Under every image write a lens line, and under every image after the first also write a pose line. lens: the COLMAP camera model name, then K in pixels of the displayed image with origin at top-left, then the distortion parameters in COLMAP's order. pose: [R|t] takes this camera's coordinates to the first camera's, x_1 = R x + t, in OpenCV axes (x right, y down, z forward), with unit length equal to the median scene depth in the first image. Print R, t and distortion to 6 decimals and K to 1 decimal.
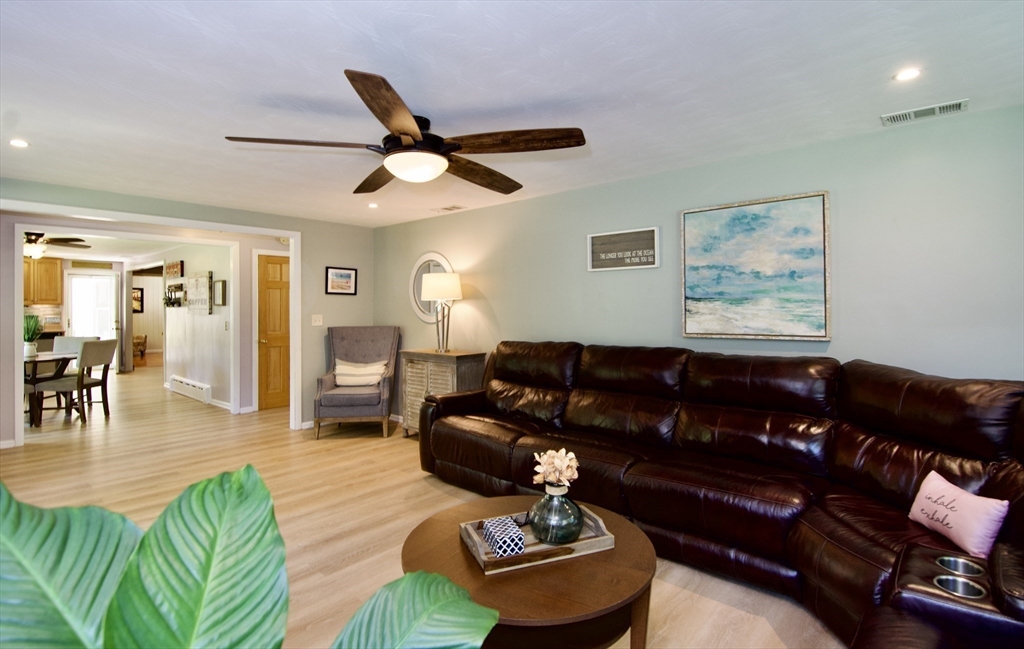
lens RADIAL K [[501.0, 0, 514.5], [0, 501.0, 307.6], [0, 0, 1]] dist [-0.001052, -0.000536]
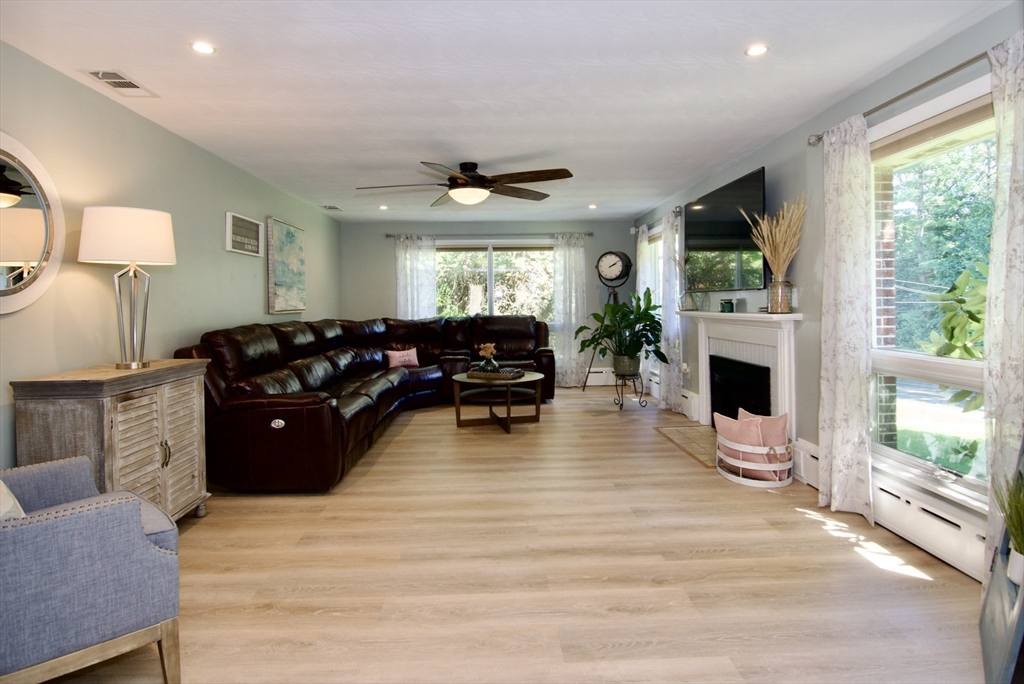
lens RADIAL K [[493.6, 0, 508.5], [0, 493.6, 337.4], [0, 0, 1]] dist [-0.011437, -0.000670]
pose [[-0.679520, -0.037969, 0.732674, -0.747439], [0.016149, 0.997644, 0.066678, 0.032397], [-0.733479, 0.057141, -0.677306, 1.043776]]
